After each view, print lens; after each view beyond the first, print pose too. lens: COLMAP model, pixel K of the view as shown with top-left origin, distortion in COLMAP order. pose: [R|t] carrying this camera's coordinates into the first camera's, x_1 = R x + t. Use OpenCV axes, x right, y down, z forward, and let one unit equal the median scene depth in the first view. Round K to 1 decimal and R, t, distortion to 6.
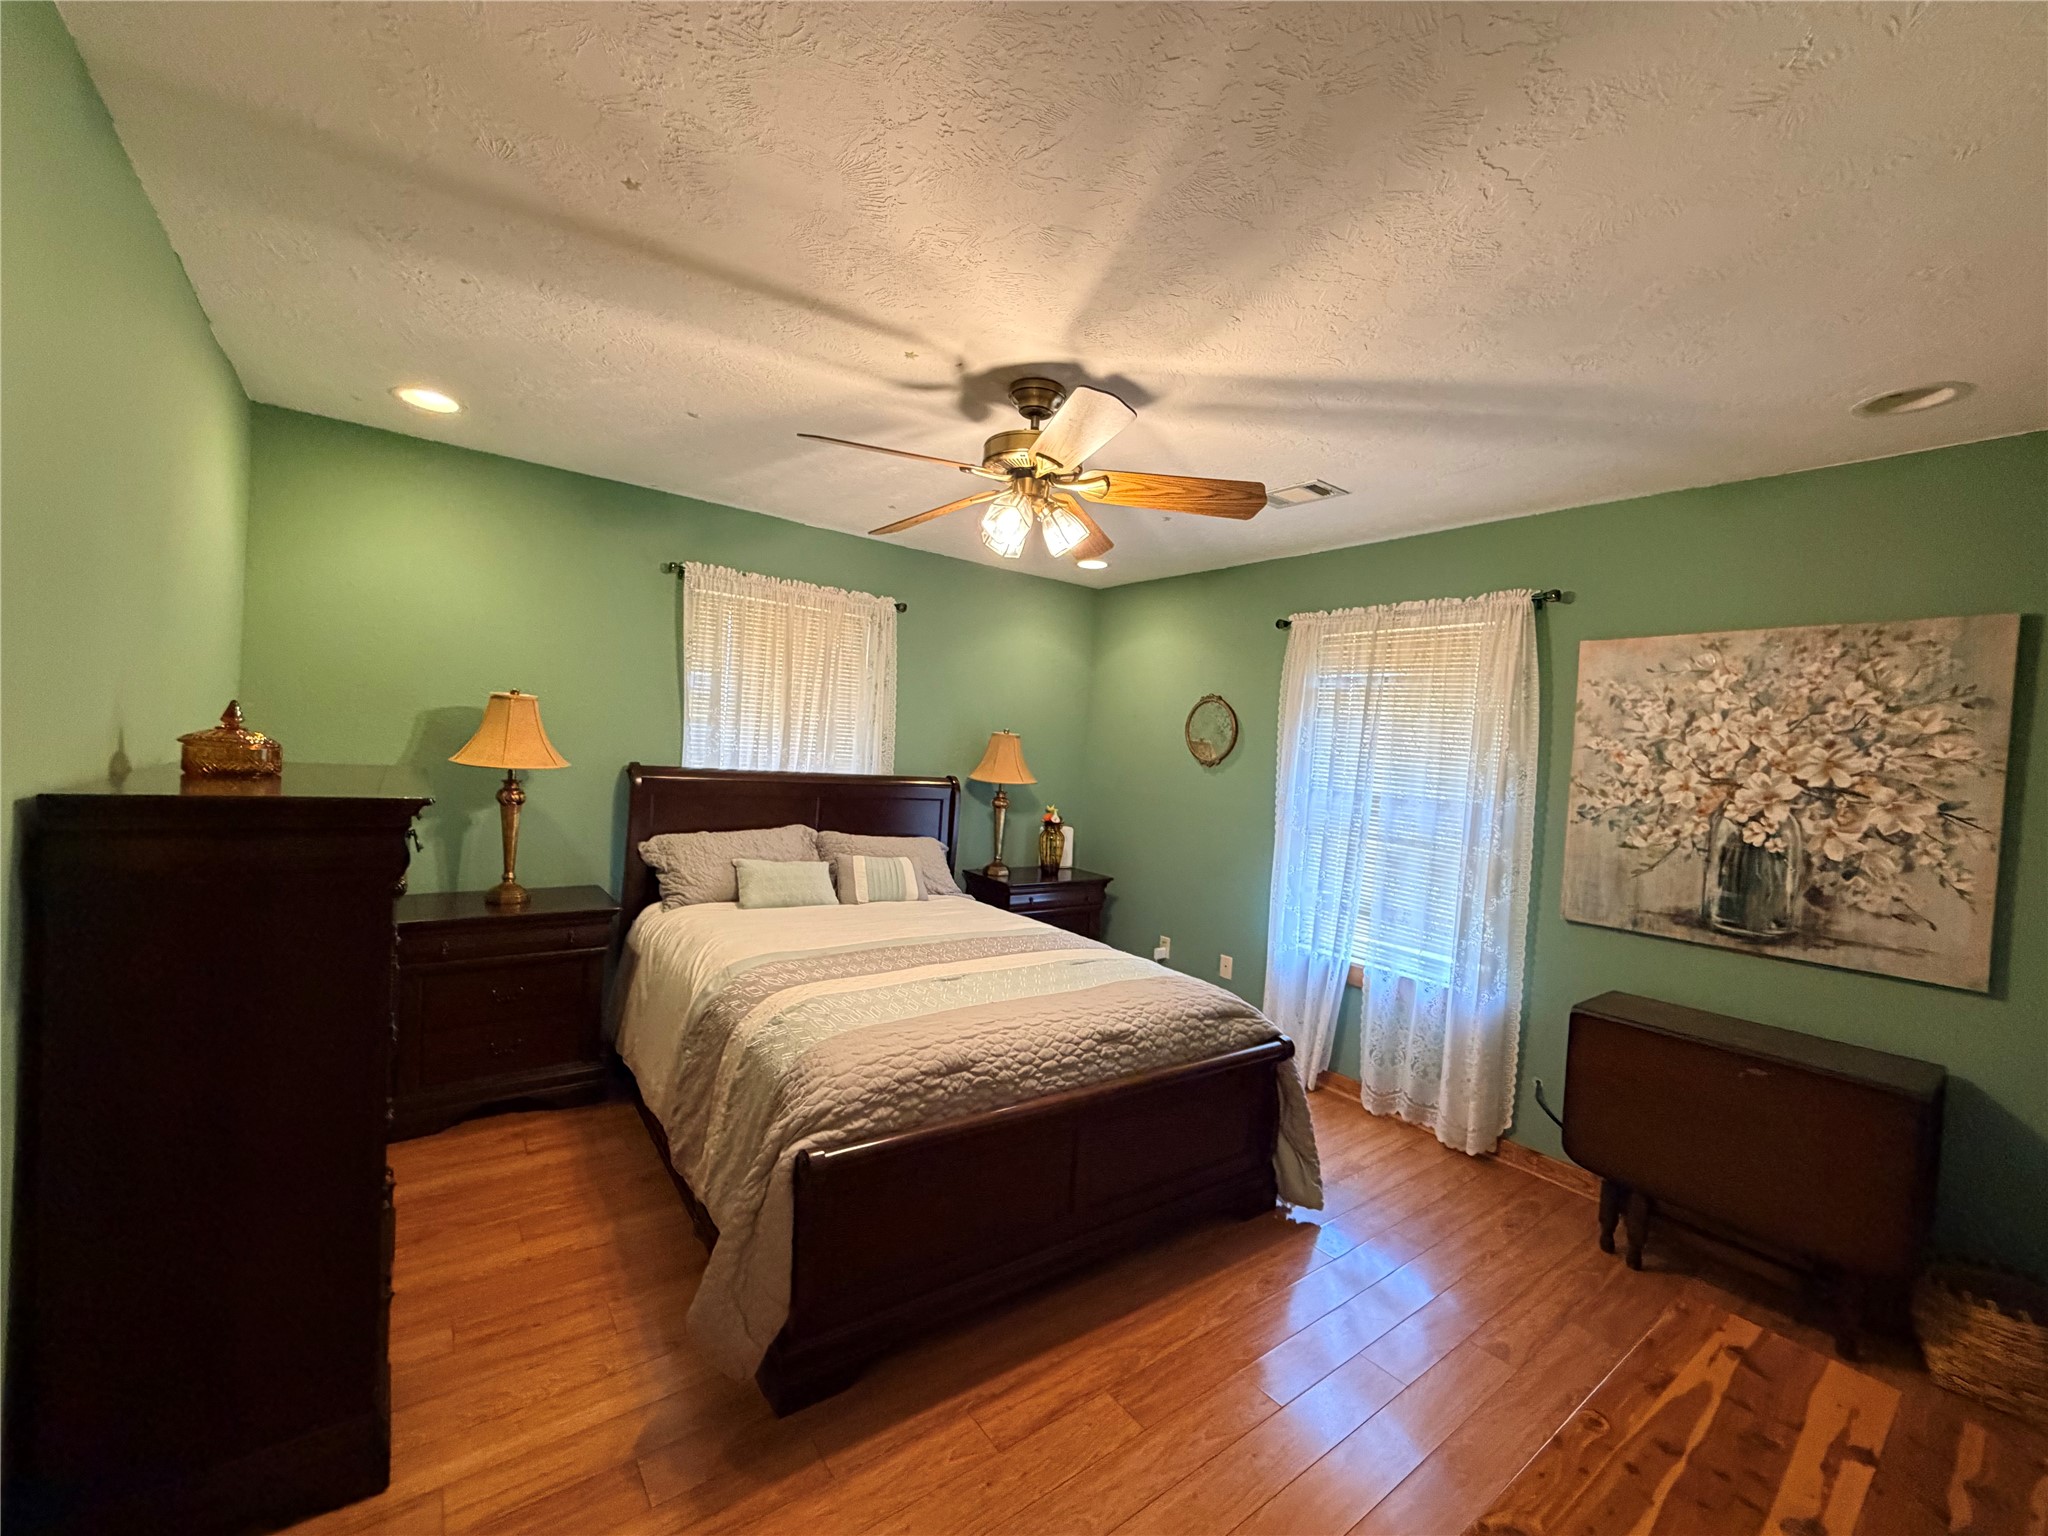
lens RADIAL K [[818.0, 0, 1019.7], [0, 818.0, 771.3], [0, 0, 1]] dist [-0.000778, 0.000190]
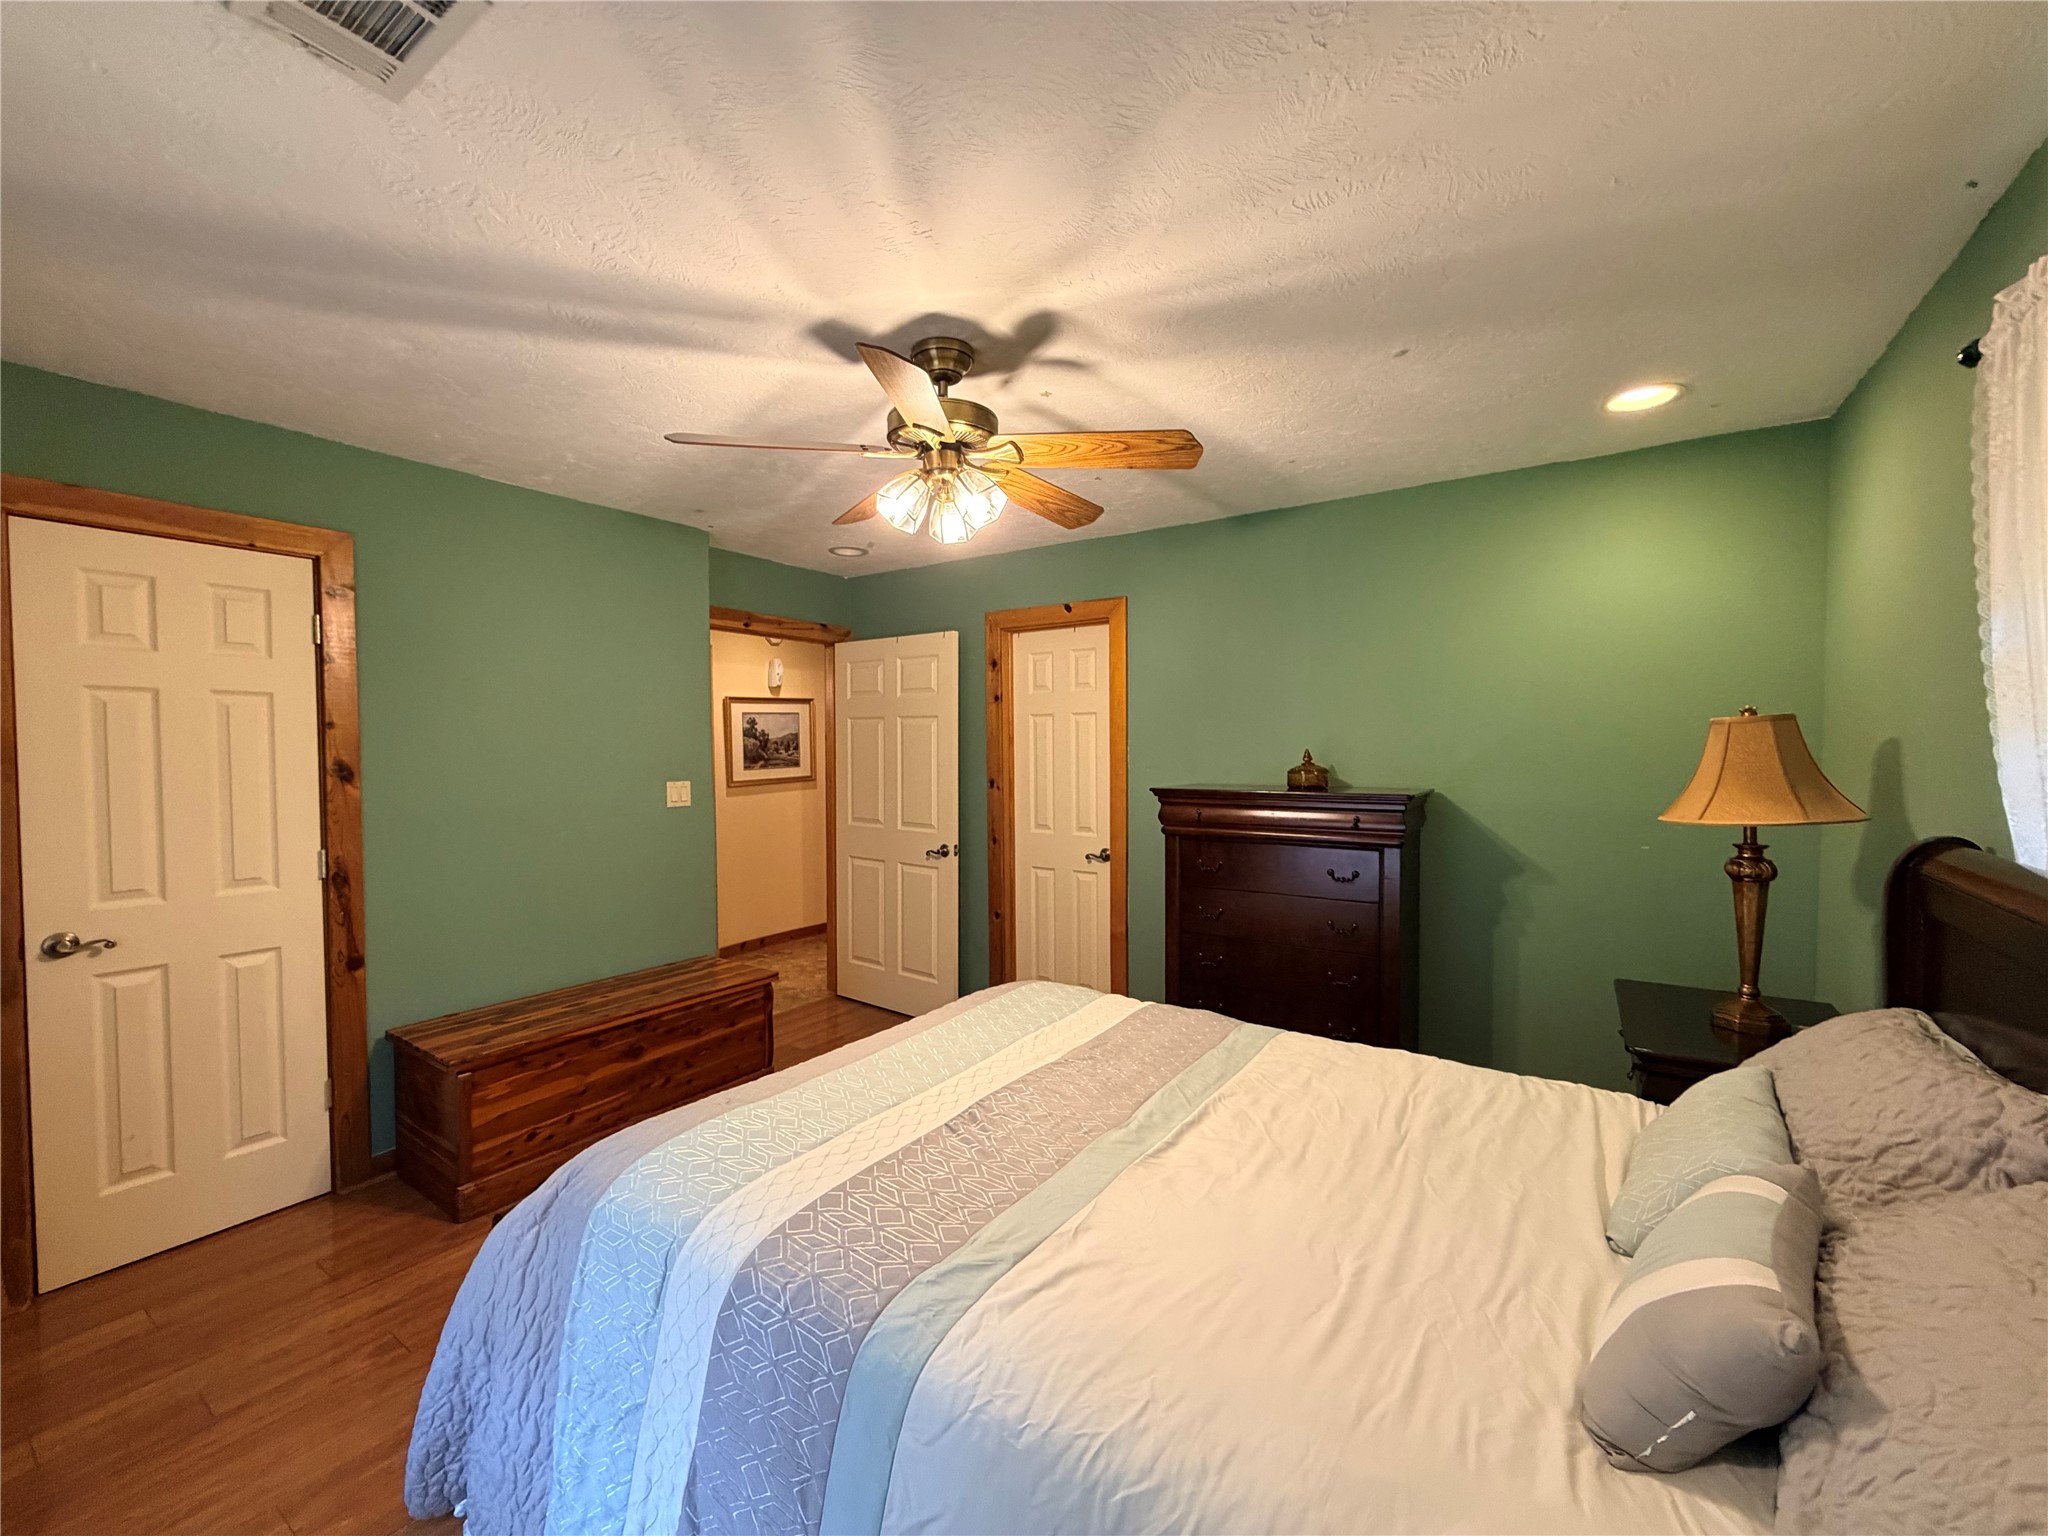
lens RADIAL K [[818.0, 0, 1016.6], [0, 818.0, 773.2], [0, 0, 1]] dist [-0.000778, 0.000190]
pose [[-0.939054, -0.051644, -0.339869, 0.244172], [-0.065480, 0.997422, 0.029358, -0.036071], [0.337476, 0.049824, -0.940015, 2.011288]]
